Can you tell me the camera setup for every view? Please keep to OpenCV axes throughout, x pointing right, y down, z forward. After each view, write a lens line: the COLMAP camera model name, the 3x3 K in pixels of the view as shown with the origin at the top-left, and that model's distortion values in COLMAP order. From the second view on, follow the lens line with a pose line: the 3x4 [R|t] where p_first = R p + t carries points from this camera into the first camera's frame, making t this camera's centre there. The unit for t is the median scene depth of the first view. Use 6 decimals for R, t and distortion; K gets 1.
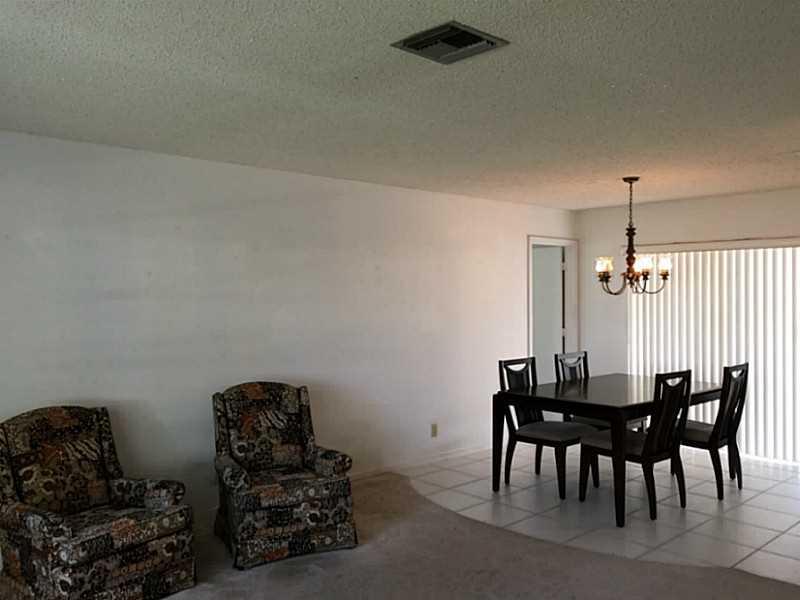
lens RADIAL K [[686.5, 0, 400.0], [0, 686.5, 300.0], [0, 0, 1]] dist [0.069180, -0.079191]
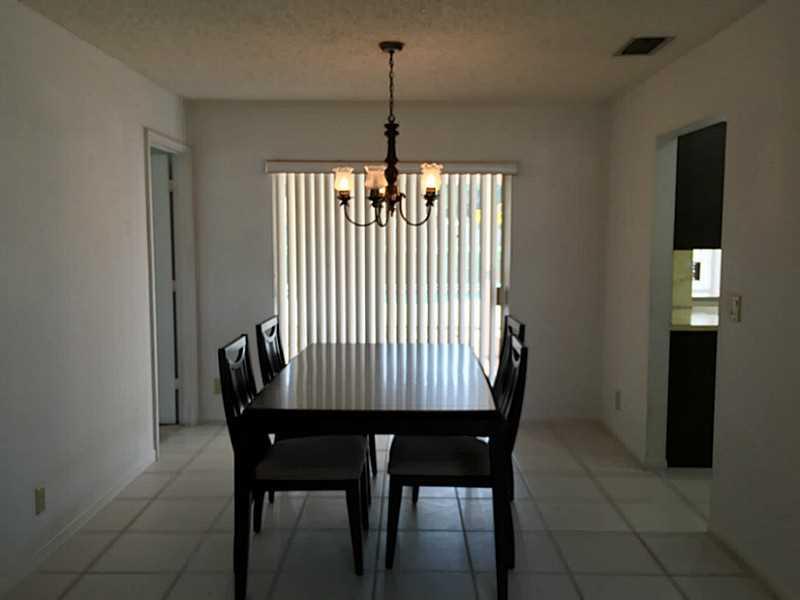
lens RADIAL K [[686.5, 0, 400.0], [0, 686.5, 300.0], [0, 0, 1]] dist [0.069180, -0.079191]
pose [[0.684168, -0.063258, 0.726576, -0.143948], [0.002885, 0.996458, 0.084039, 0.006819], [-0.729318, -0.055401, 0.681928, 0.539284]]
